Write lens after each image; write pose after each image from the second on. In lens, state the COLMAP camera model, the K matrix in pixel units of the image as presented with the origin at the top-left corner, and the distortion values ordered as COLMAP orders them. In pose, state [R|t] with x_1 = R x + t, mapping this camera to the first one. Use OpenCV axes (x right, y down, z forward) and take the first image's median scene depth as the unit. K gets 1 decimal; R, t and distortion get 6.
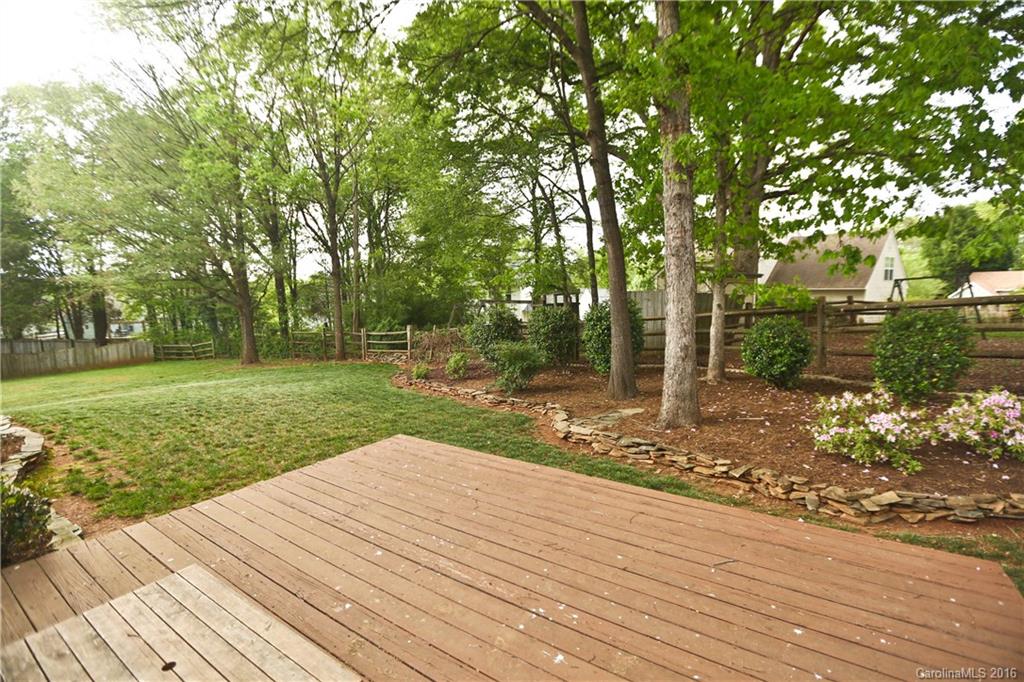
lens RADIAL K [[465.2, 0, 514.2], [0, 465.2, 338.3], [0, 0, 1]] dist [-0.043182, 0.011645]
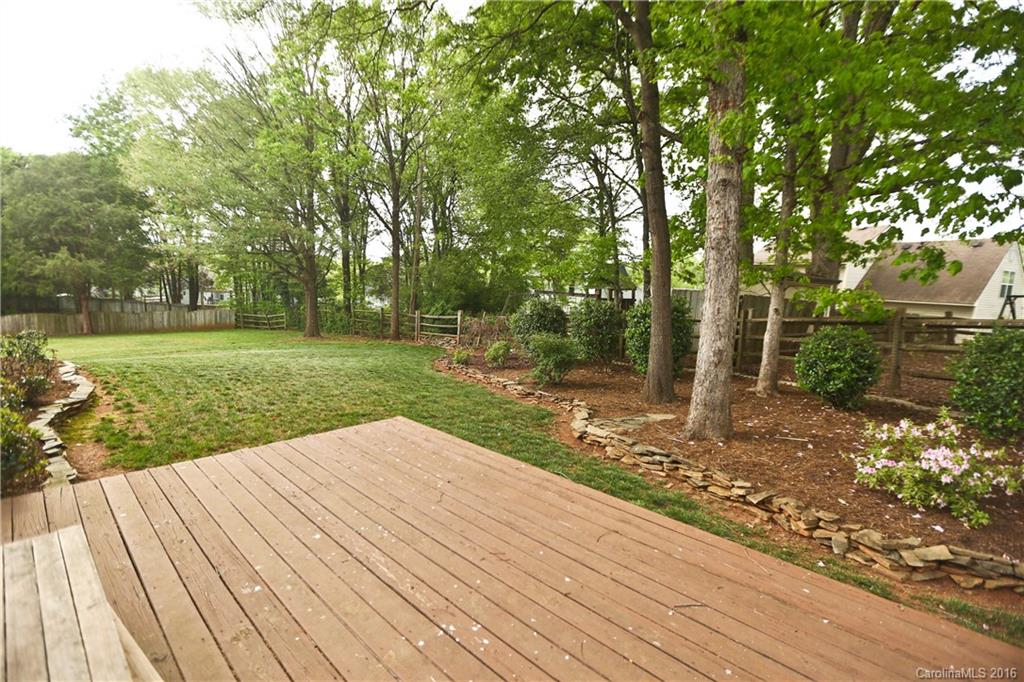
lens RADIAL K [[465.2, 0, 514.2], [0, 465.2, 338.3], [0, 0, 1]] dist [-0.043182, 0.011645]
pose [[0.986963, 0.076700, -0.141493, 0.095311], [-0.074314, 0.996990, 0.022082, 0.002876], [0.142761, -0.011279, 0.989693, 0.054993]]
